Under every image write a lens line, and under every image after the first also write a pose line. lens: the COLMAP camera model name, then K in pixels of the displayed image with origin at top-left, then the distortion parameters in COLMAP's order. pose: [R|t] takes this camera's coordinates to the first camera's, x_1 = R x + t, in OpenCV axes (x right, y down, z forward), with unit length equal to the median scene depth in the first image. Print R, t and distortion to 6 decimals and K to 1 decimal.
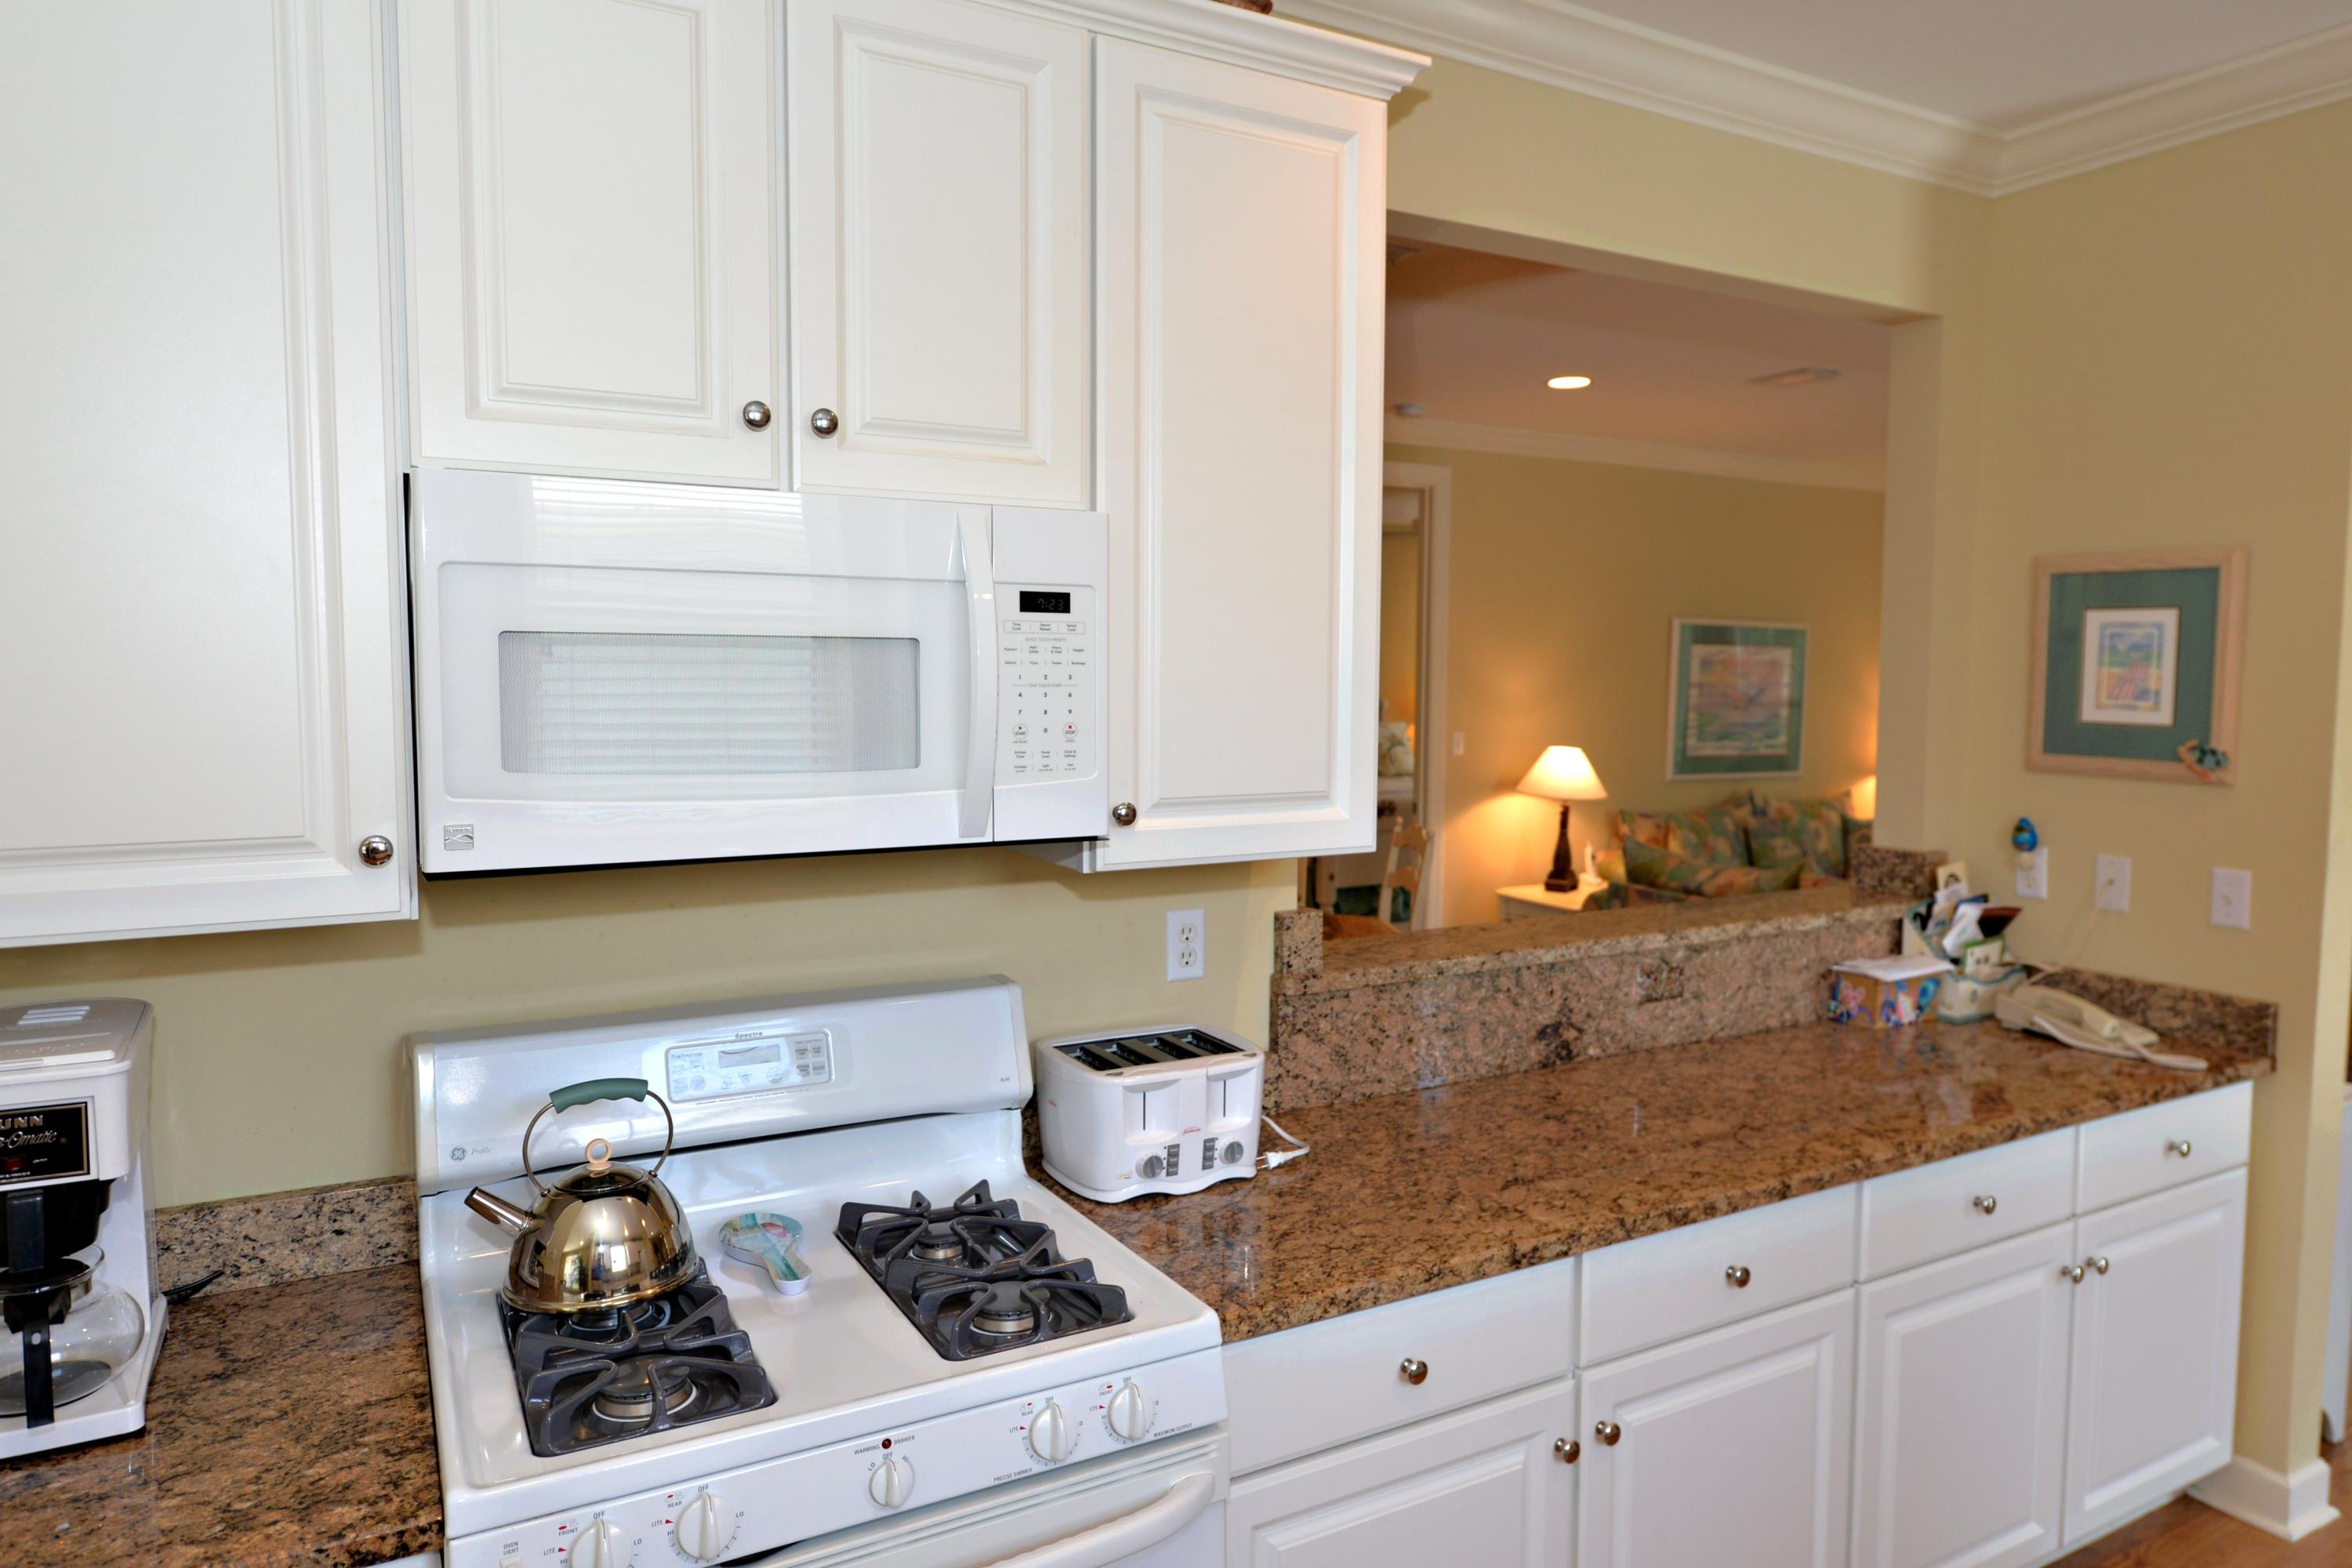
lens RADIAL K [[1475.8, 0, 1176.0], [0, 1475.8, 784.0], [0, 0, 1]] dist [-0.002587, -0.000434]
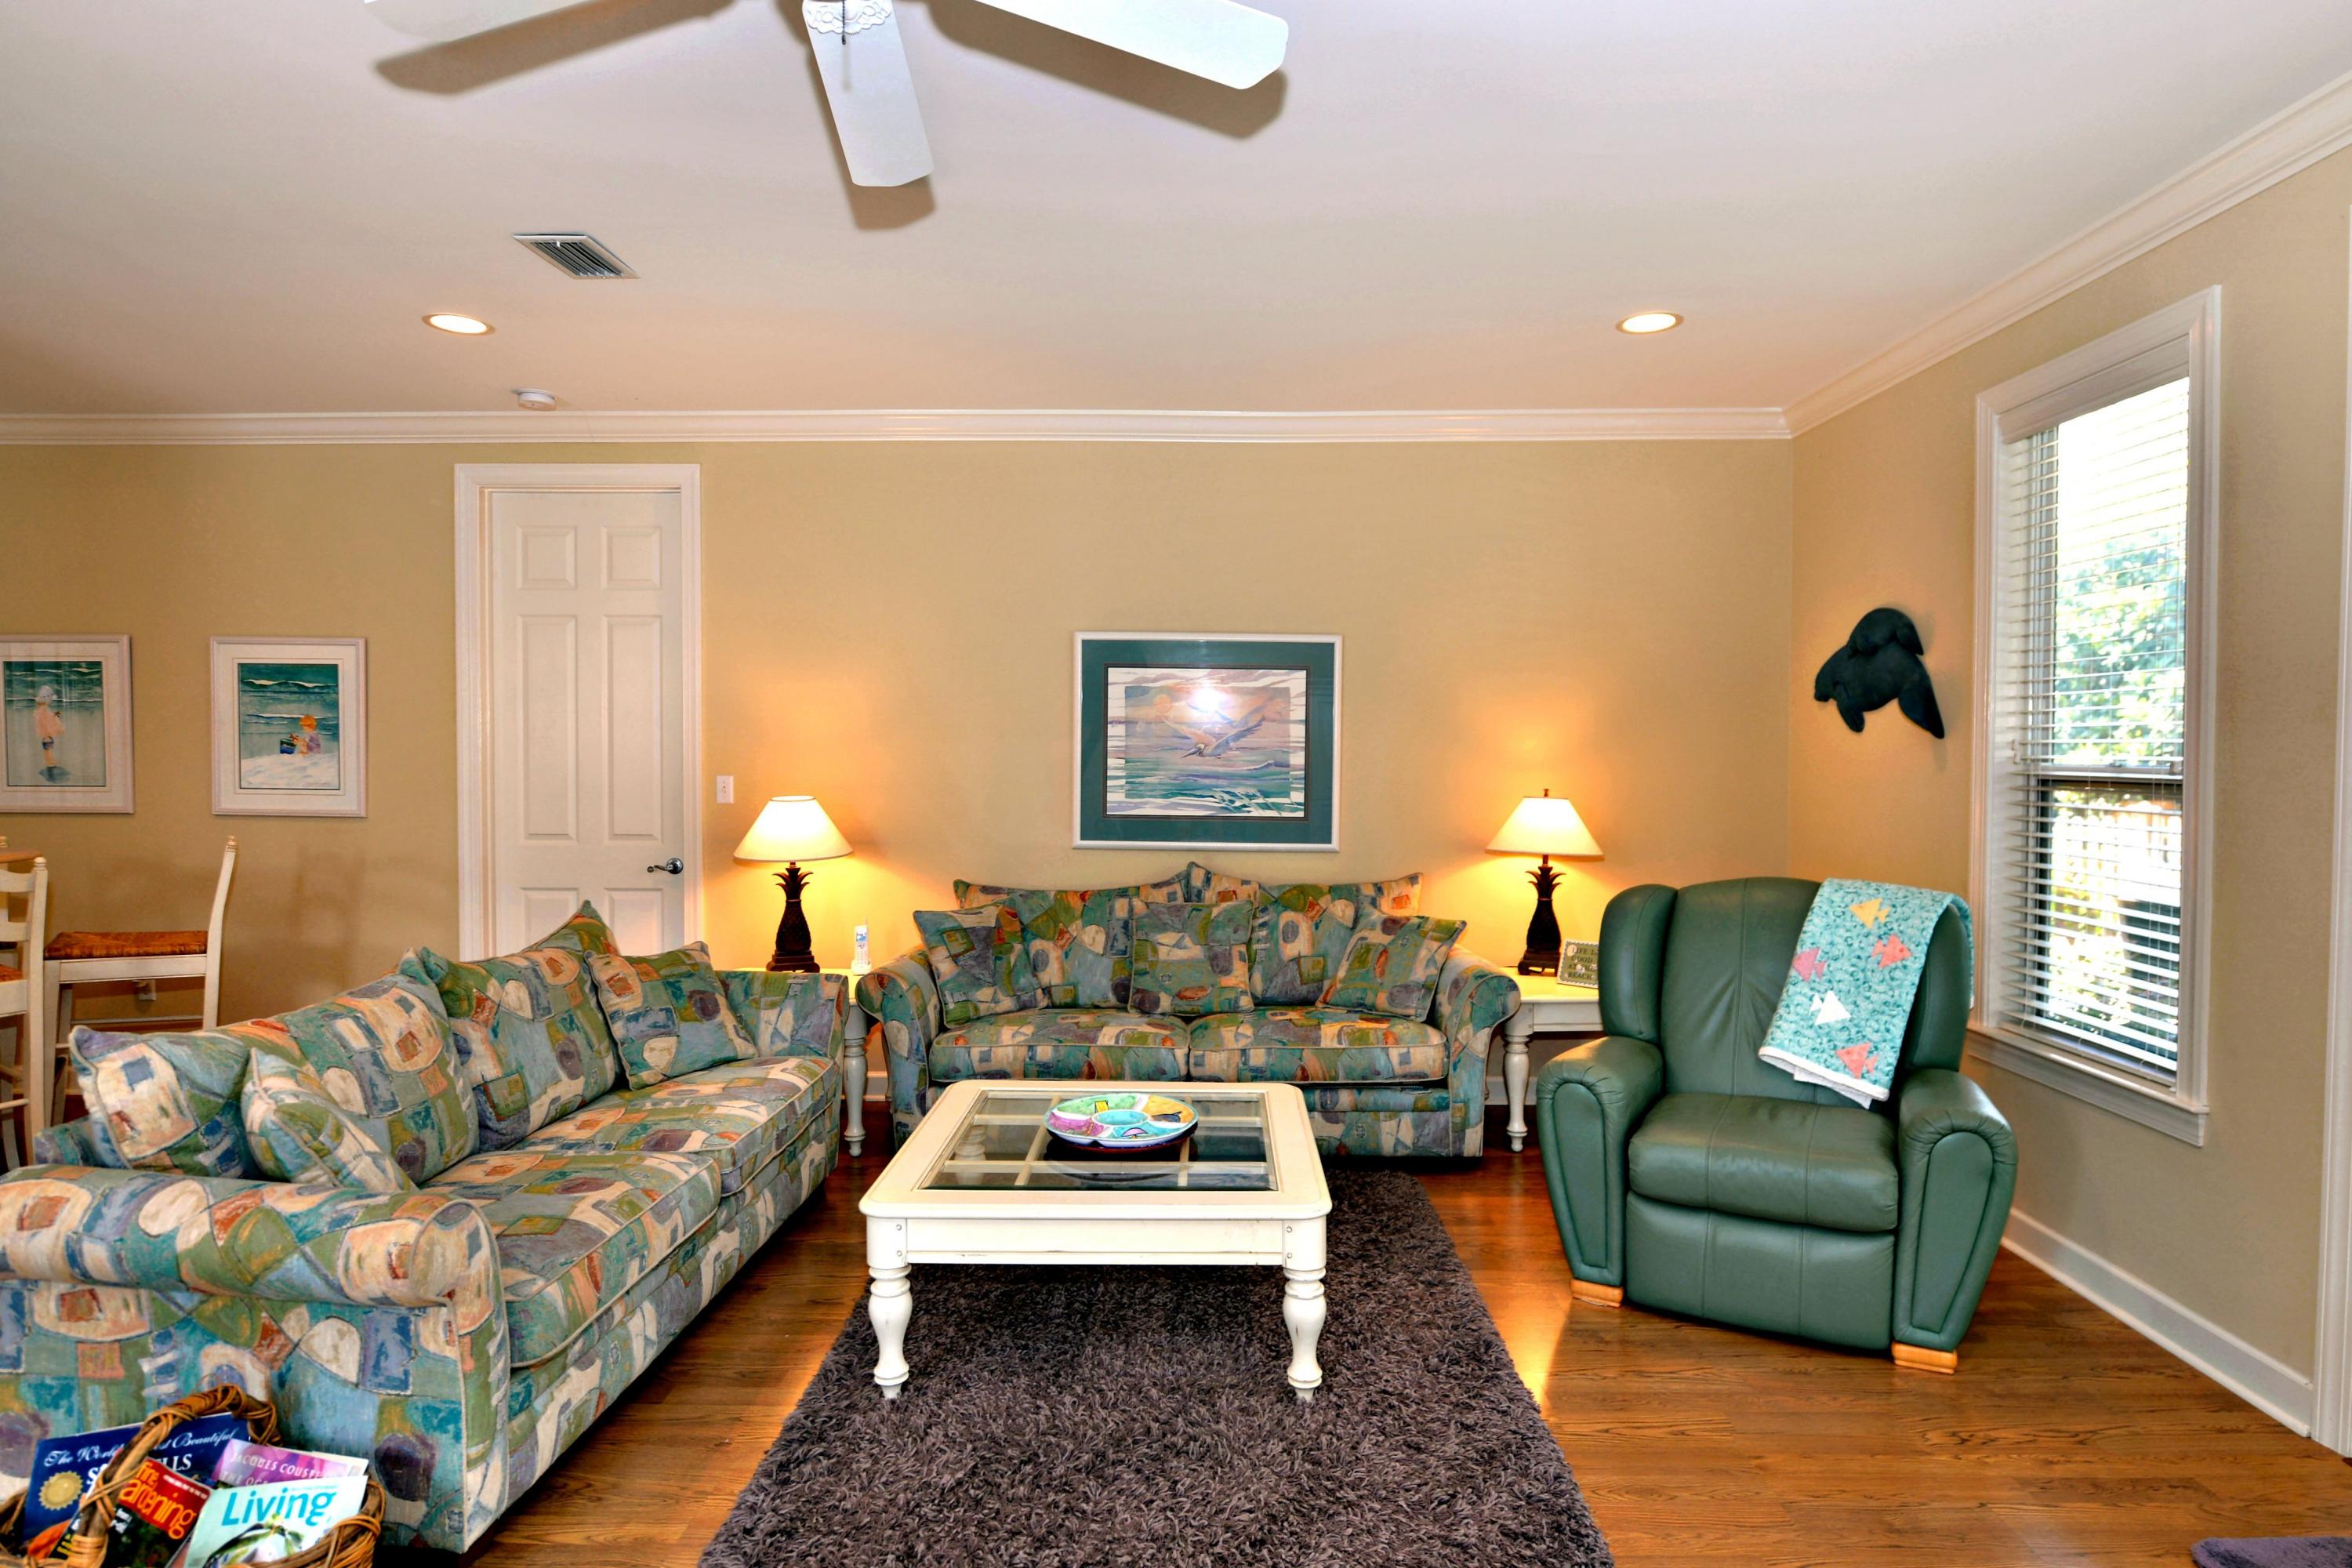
lens RADIAL K [[1252.1, 0, 1196.2], [0, 1252.1, 776.8], [0, 0, 1]] dist [-0.004561, -0.001972]
pose [[0.865321, 0.006504, -0.501176, 1.999721], [-0.036145, 0.998122, -0.049455, -0.024508], [0.499913, 0.060910, 0.863931, 1.330498]]
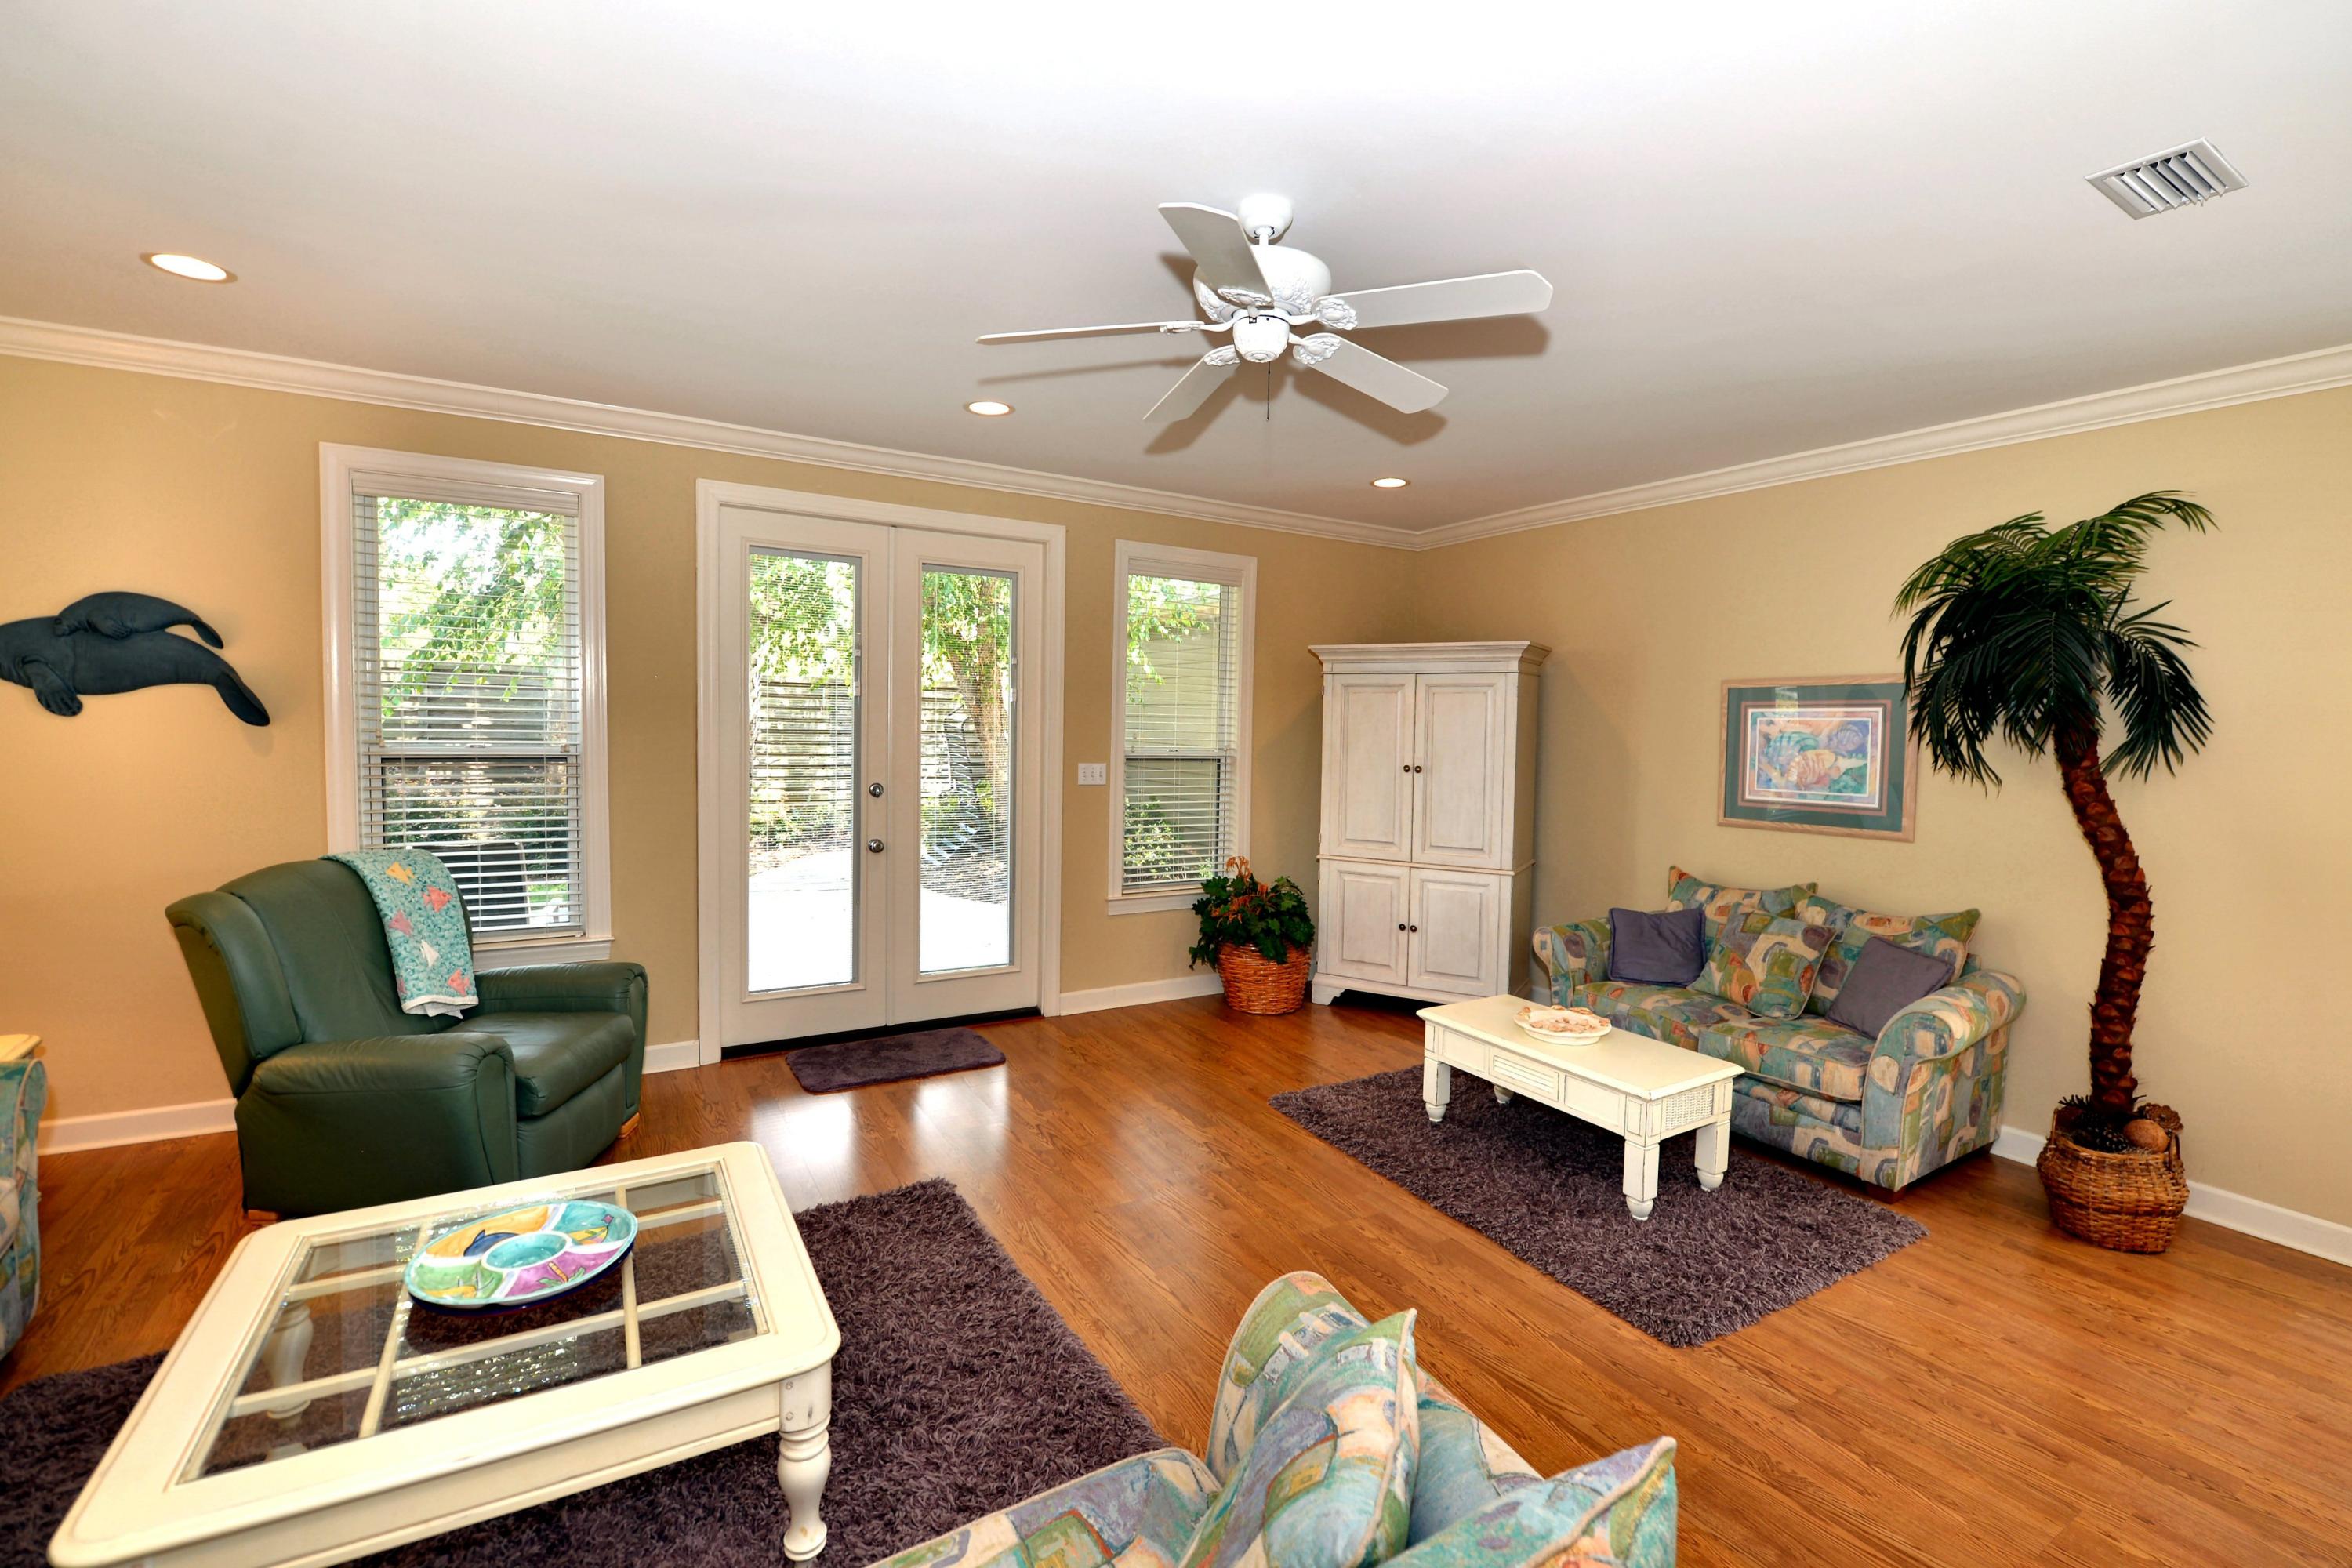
lens RADIAL K [[1011.7, 0, 1194.9], [0, 1011.7, 778.8], [0, 0, 1]] dist [-0.009785, -0.004409]
pose [[-0.030921, -0.070251, 0.997050, 0.684942], [0.056507, 0.995809, 0.071916, -0.126083], [-0.997923, 0.058564, -0.026822, 1.817592]]
